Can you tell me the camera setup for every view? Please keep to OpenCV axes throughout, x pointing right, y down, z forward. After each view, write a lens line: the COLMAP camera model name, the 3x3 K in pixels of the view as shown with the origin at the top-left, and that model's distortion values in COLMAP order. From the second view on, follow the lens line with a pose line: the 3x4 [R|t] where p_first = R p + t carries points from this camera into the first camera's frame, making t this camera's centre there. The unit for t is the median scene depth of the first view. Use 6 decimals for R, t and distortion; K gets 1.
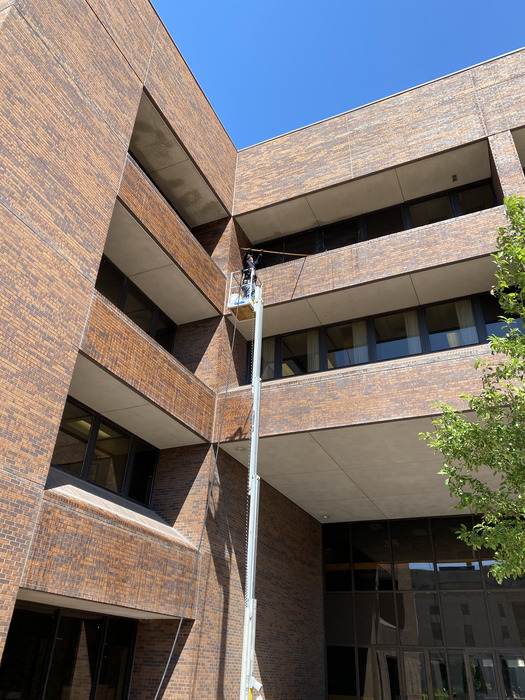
lens RADIAL K [[557.3, 0, 269.9], [0, 557.3, 351.6], [0, 0, 1]] dist [0.053734, -0.087910]
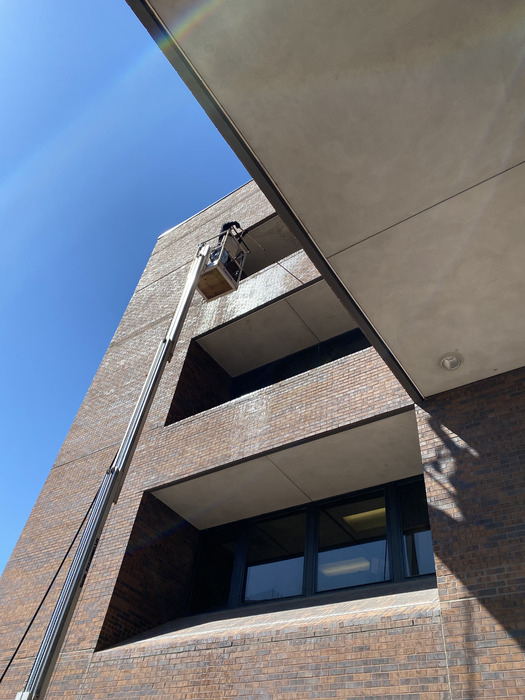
lens RADIAL K [[545.1, 0, 260.9], [0, 545.1, 360.8], [0, 0, 1]] dist [0.057536, -0.085564]
pose [[-0.201060, -0.729686, -0.653554, 0.413485], [0.382967, 0.555527, -0.738056, 0.677253], [0.901616, -0.398684, 0.167751, 1.180078]]
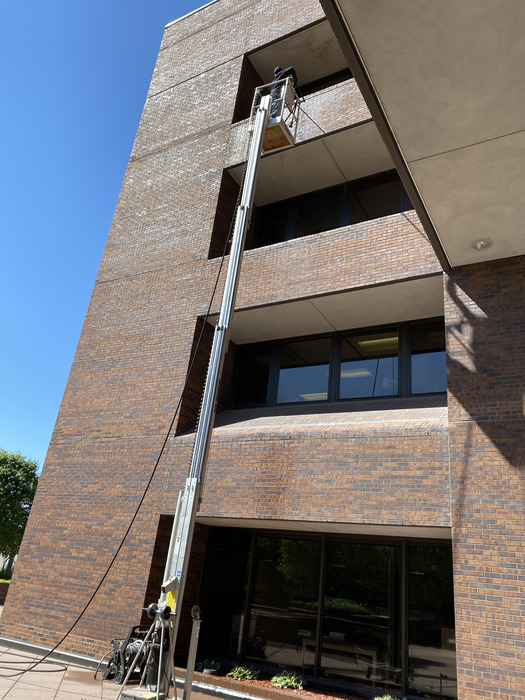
lens RADIAL K [[545.1, 0, 260.9], [0, 545.1, 360.8], [0, 0, 1]] dist [0.057536, -0.085564]
pose [[-0.112304, -0.423794, -0.898769, 0.643009], [0.398097, 0.809541, -0.431465, 0.640075], [0.910443, -0.406252, 0.077796, 1.057625]]
